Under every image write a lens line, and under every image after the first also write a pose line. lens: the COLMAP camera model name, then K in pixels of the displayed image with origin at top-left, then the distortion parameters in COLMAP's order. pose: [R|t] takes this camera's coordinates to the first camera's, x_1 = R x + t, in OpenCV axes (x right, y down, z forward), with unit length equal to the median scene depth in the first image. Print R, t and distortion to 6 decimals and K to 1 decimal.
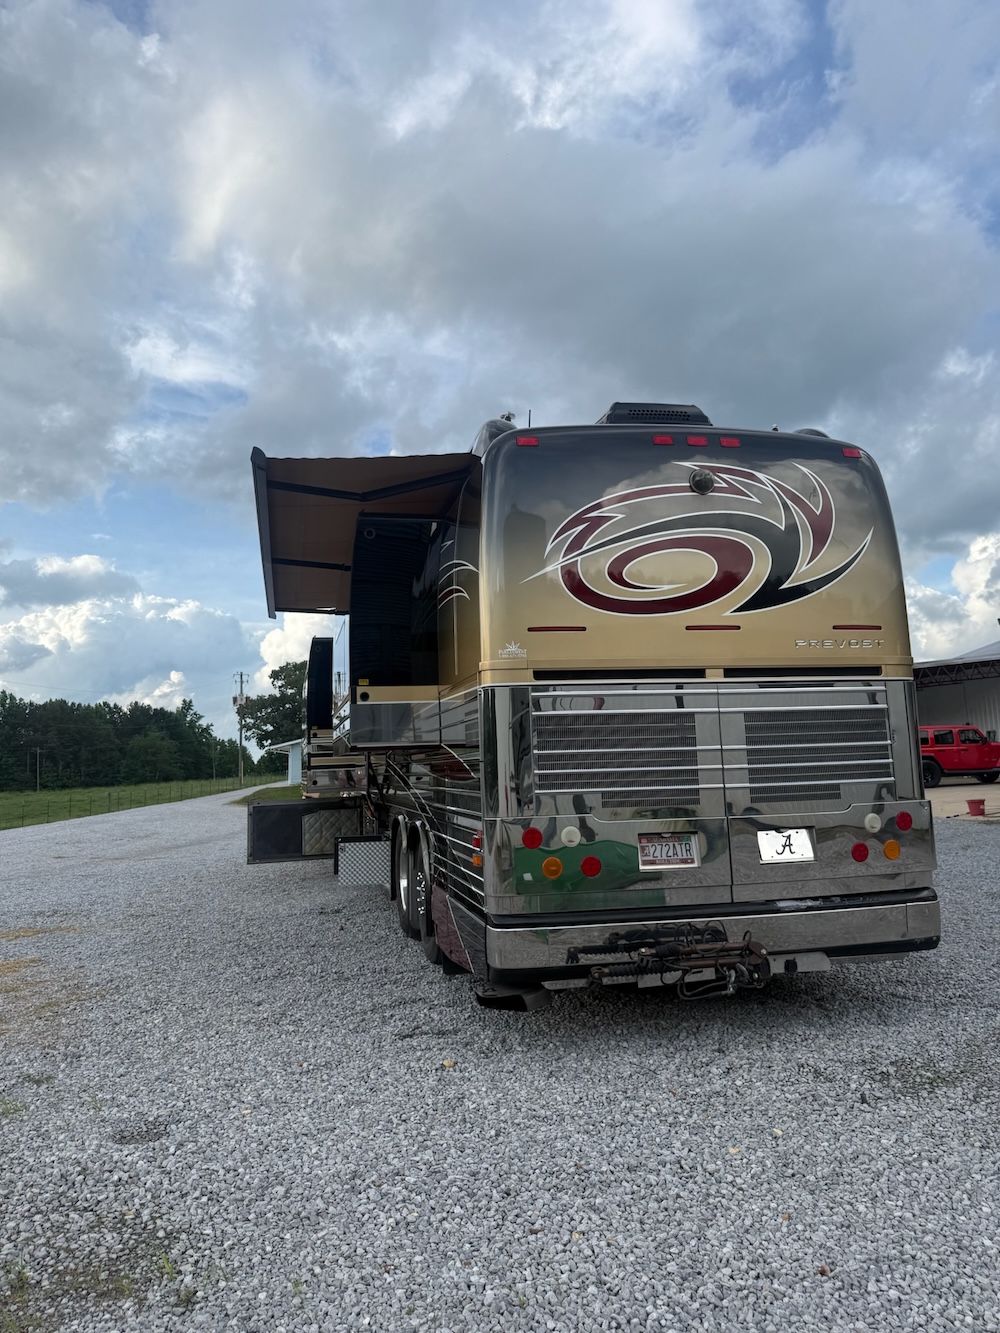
lens RADIAL K [[946.7, 0, 495.6], [0, 946.7, 636.2], [0, 0, 1]] dist [0.087318, -0.200204]
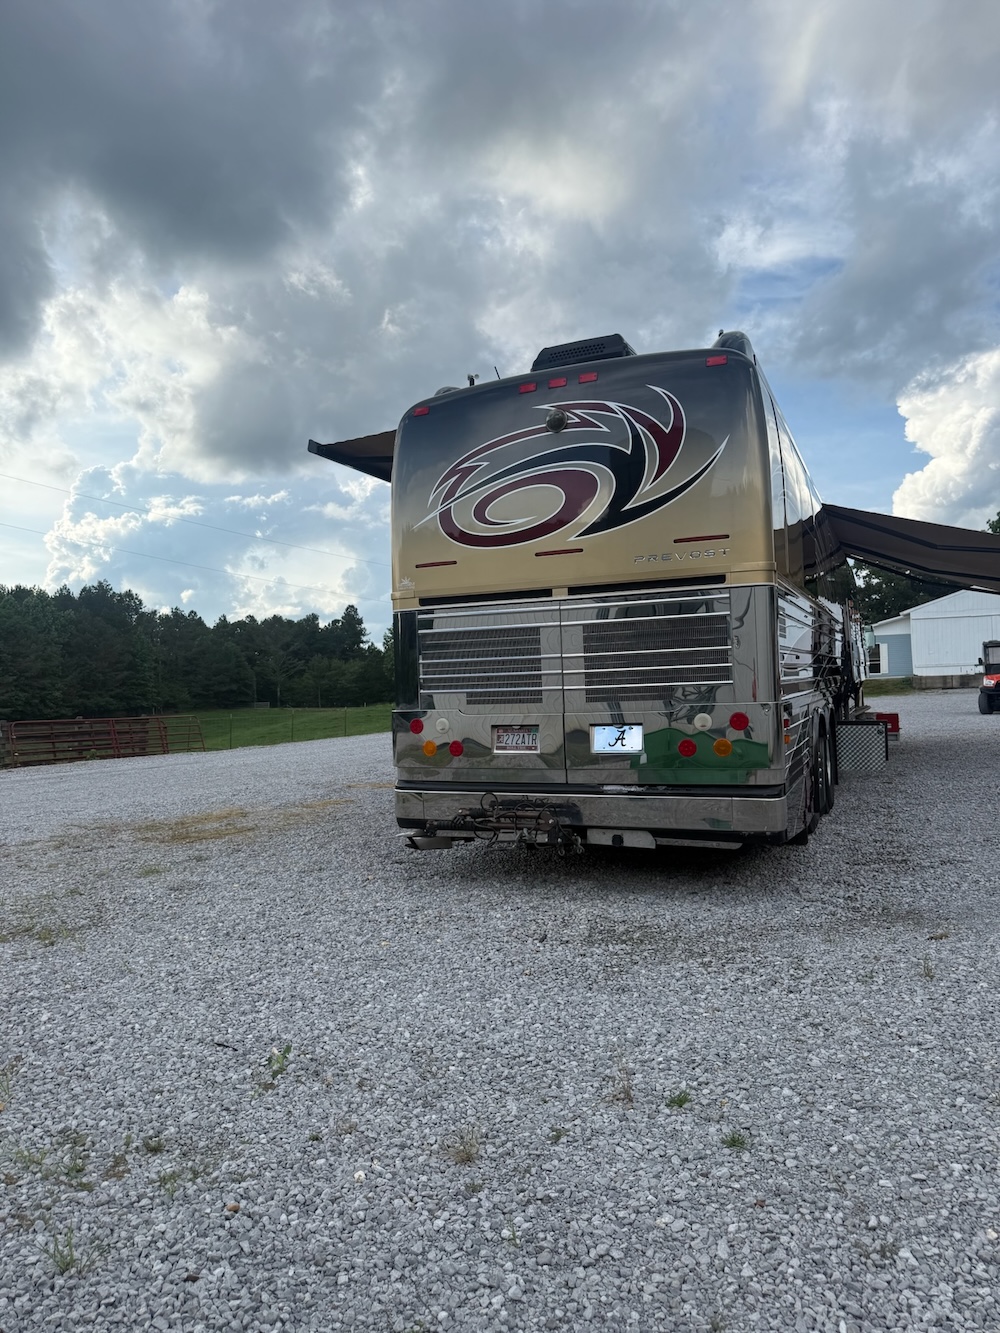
lens RADIAL K [[932.2, 0, 500.0], [0, 932.2, 666.5], [0, 0, 1]] dist [0.049885, -0.037831]
pose [[0.816912, -0.004269, -0.576747, 0.828906], [0.089700, 0.988746, 0.119733, -0.013884], [0.569745, -0.149545, 0.808101, 0.025167]]
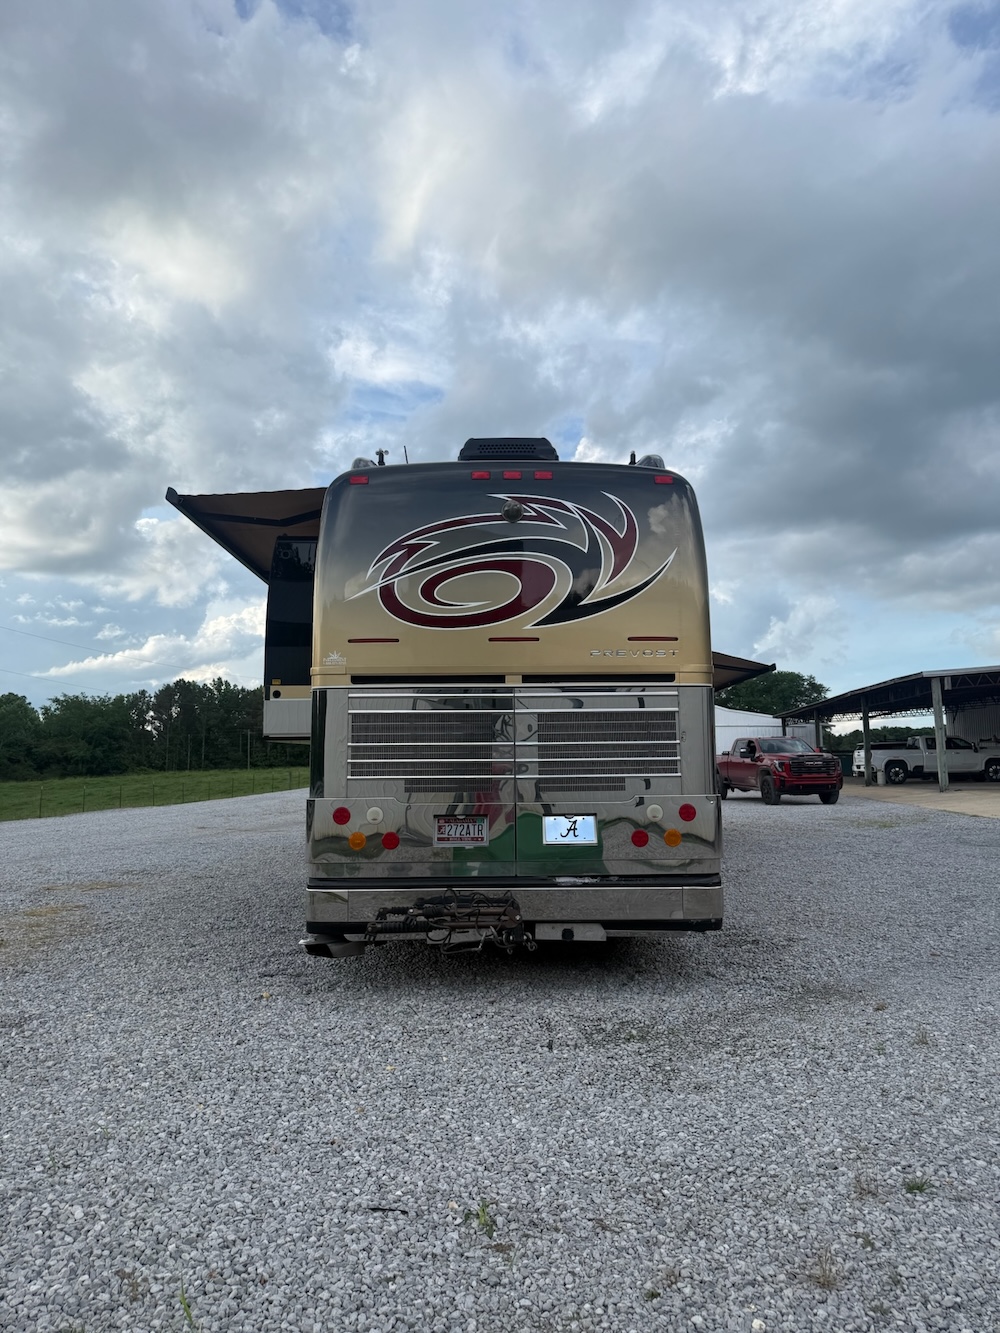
lens RADIAL K [[936.0, 0, 498.4], [0, 936.0, 645.7], [0, 0, 1]] dist [0.044905, -0.026109]
pose [[0.984428, 0.003702, -0.175750, 0.413085], [-0.000311, 0.999813, 0.019318, -0.023216], [0.175788, -0.018963, 0.984245, -0.119408]]
